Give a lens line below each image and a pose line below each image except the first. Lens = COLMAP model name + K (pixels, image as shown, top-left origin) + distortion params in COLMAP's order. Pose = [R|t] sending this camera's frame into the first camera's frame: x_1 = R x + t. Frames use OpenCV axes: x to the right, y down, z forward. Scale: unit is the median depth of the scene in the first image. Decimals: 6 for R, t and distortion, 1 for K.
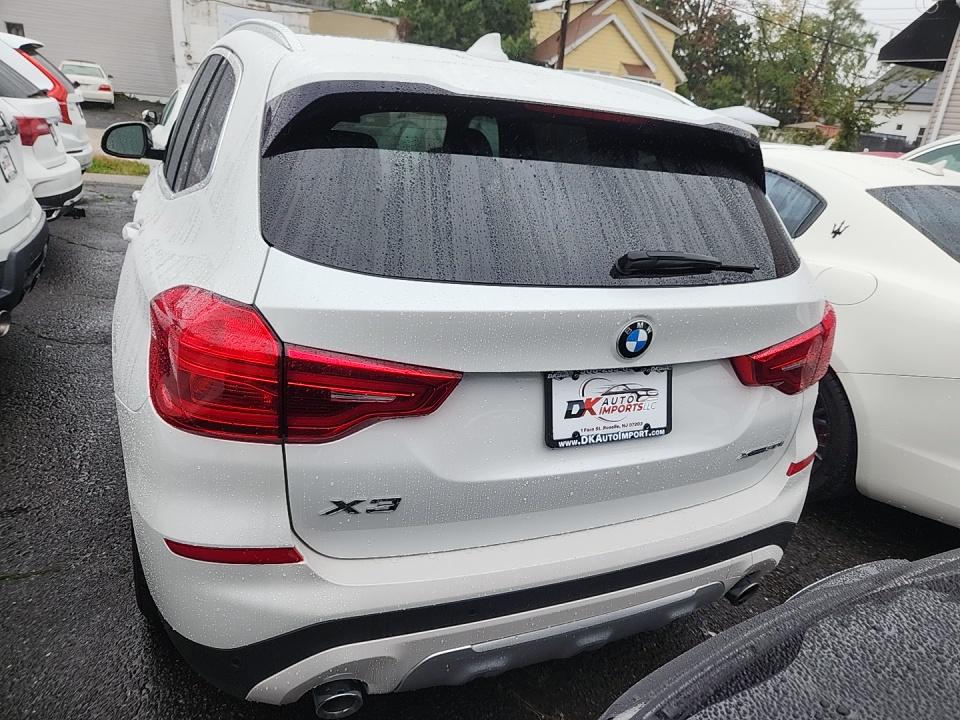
lens RADIAL K [[650.0, 0, 485.1], [0, 650.0, 357.8], [0, 0, 1]] dist [0.063016, -0.048691]
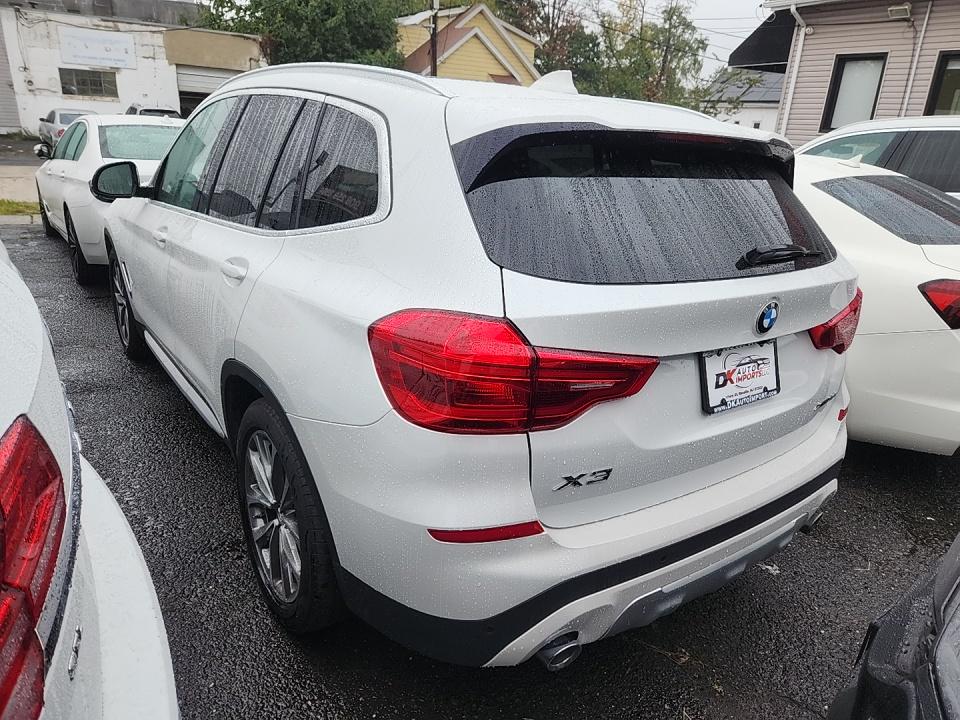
lens RADIAL K [[650.0, 0, 481.4], [0, 650.0, 361.3], [0, 0, 1]] dist [0.063016, -0.048691]
pose [[0.979556, -0.108534, 0.169384, -0.476510], [0.110154, 0.993915, -0.000165, -0.004678], [-0.168335, 0.018820, 0.985550, -0.119230]]
